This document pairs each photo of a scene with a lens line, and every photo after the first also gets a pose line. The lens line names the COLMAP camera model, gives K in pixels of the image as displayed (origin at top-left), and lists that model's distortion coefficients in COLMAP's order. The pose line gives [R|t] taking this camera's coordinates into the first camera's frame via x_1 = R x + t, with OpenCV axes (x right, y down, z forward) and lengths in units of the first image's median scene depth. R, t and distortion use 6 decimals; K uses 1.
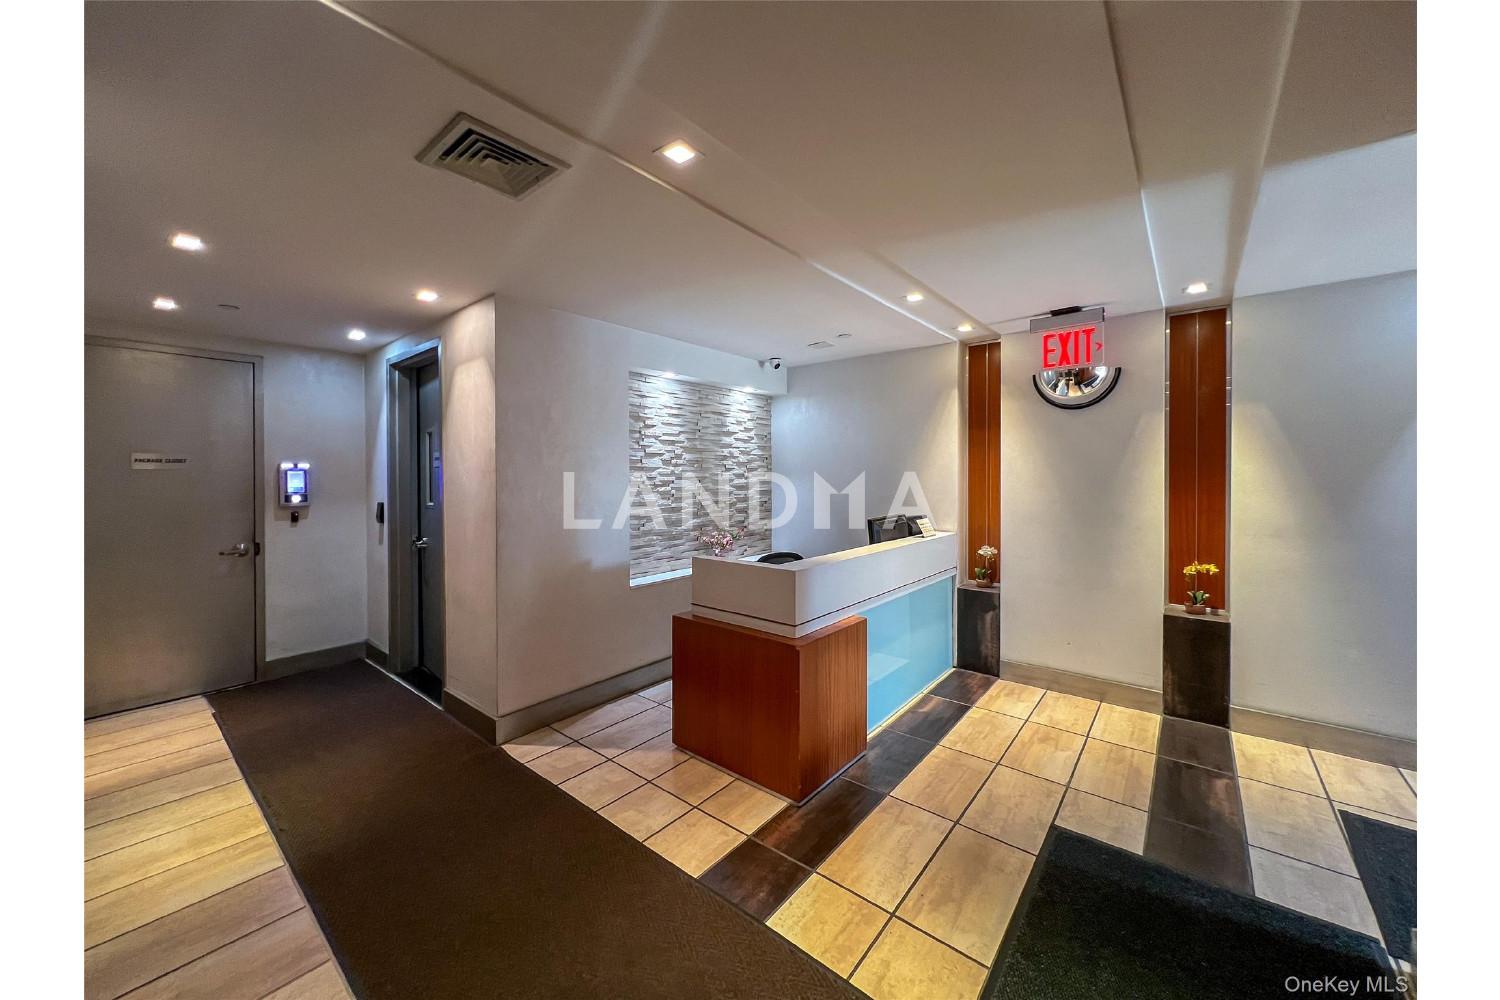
lens RADIAL K [[546.4, 0, 735.7], [0, 546.4, 478.8], [0, 0, 1]] dist [-0.003606, 0.000690]
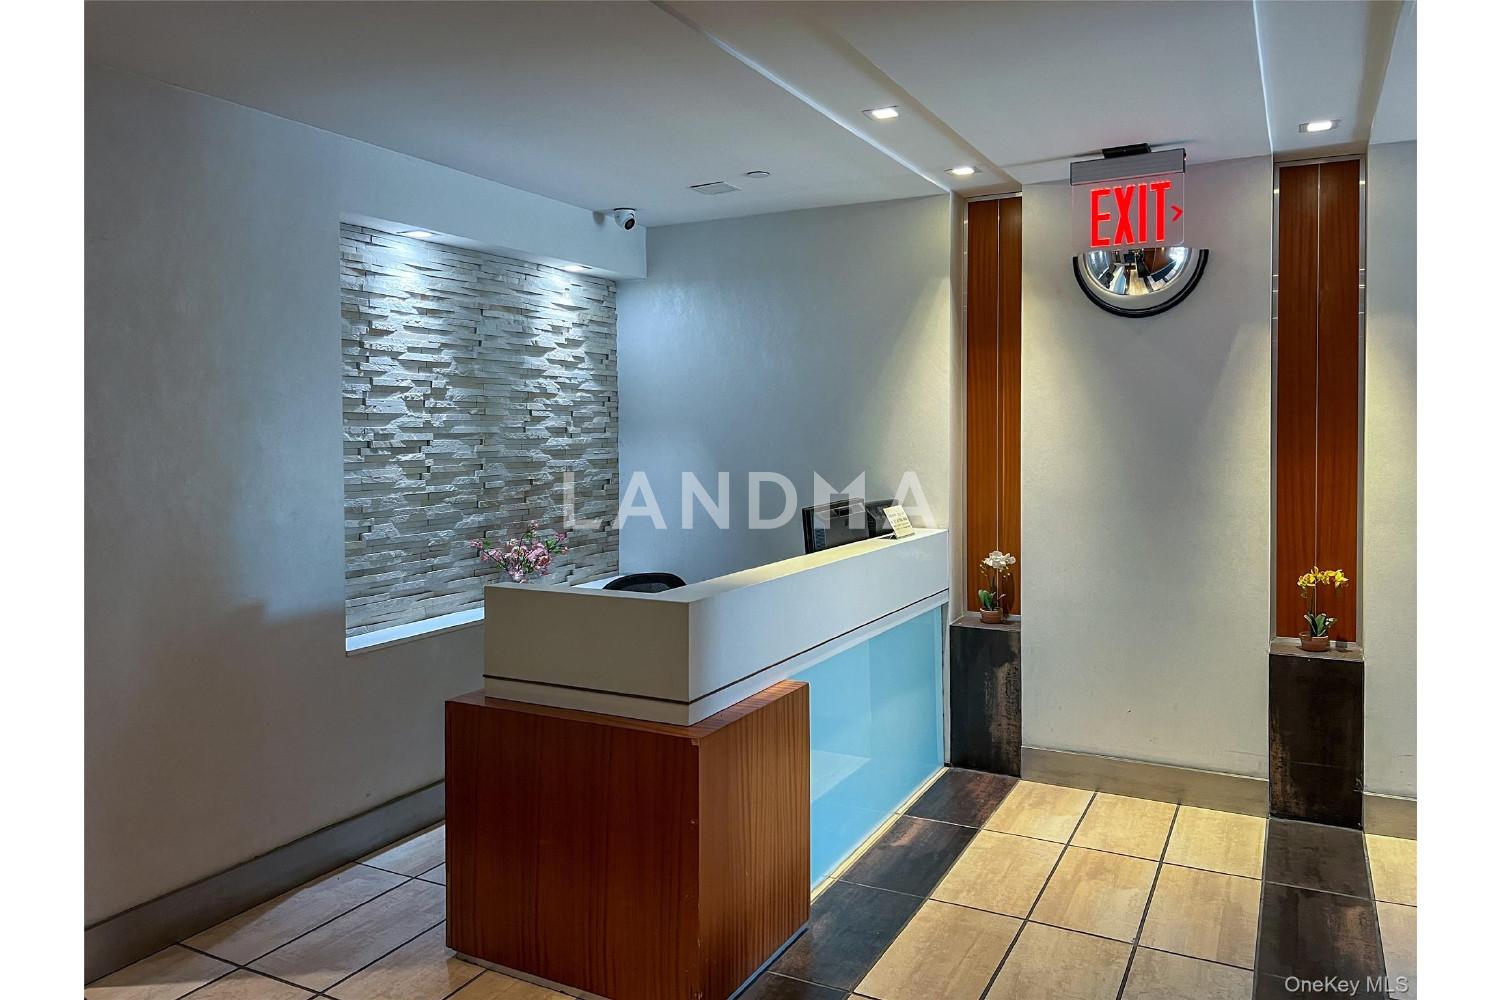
lens RADIAL K [[1043.7, 0, 760.4], [0, 1043.7, 449.6], [0, 0, 1]] dist [0.034005, -0.034178]
pose [[0.975292, -0.006603, 0.220820, -0.033020], [0.004172, 0.999925, 0.011471, 0.002155], [-0.220879, -0.010266, 0.975247, -0.024276]]
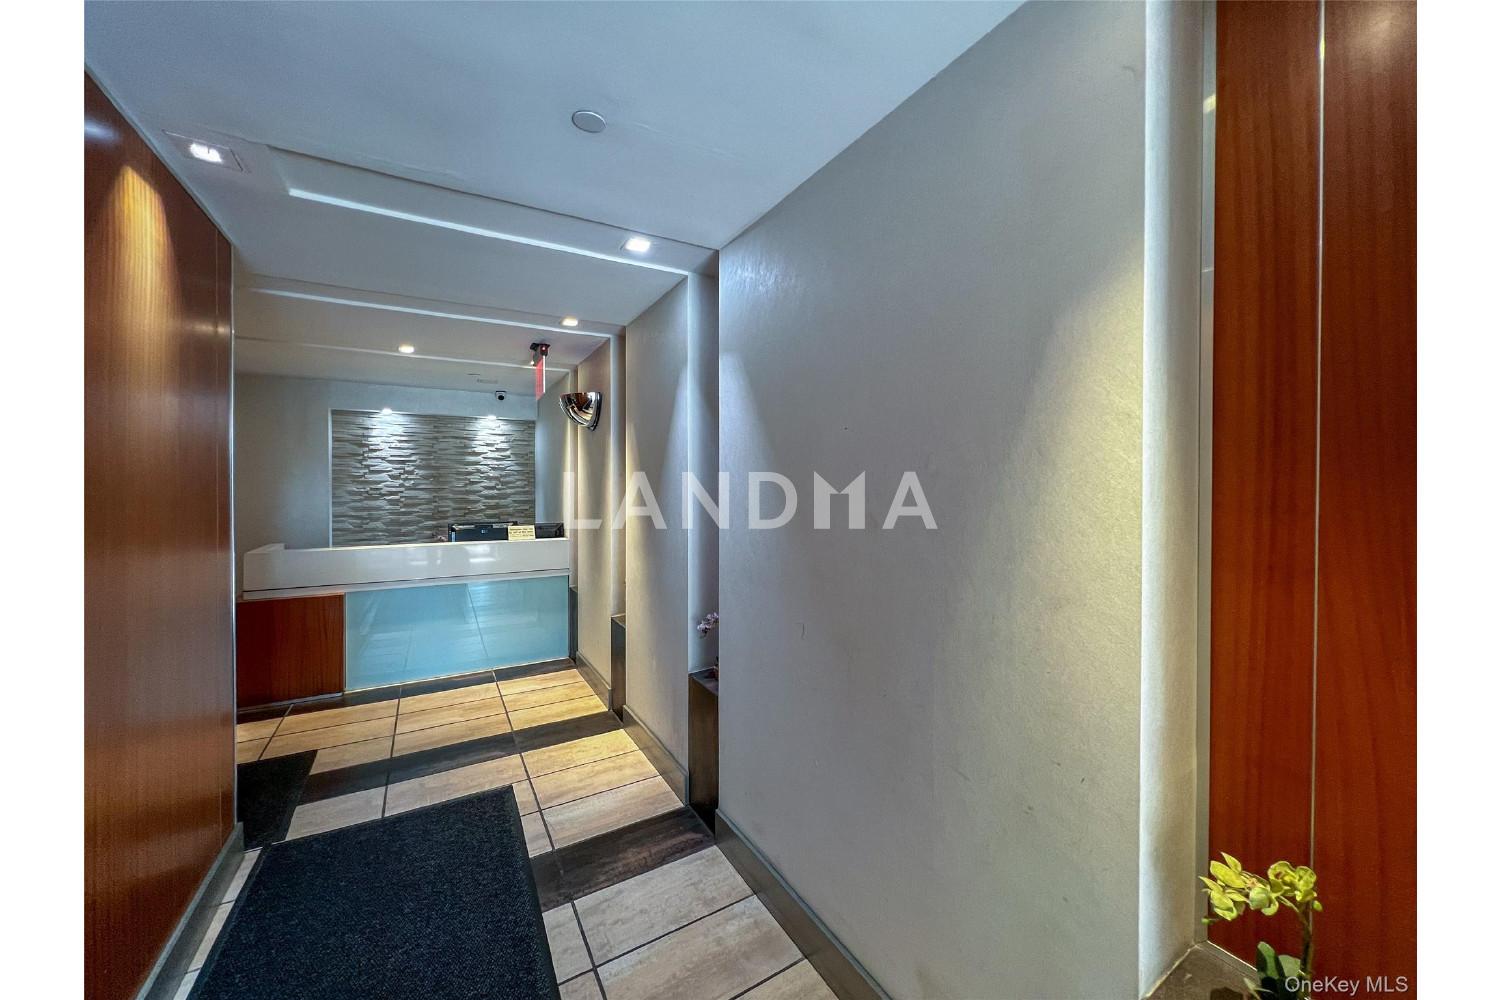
lens RADIAL K [[546.4, 0, 754.4], [0, 546.4, 485.3], [0, 0, 1]] dist [-0.003606, 0.000690]
pose [[0.941440, 0.006506, -0.337117, 1.295543], [-0.008342, 0.999957, -0.003997, -0.014227], [0.337076, 0.006575, 0.941454, 0.058732]]
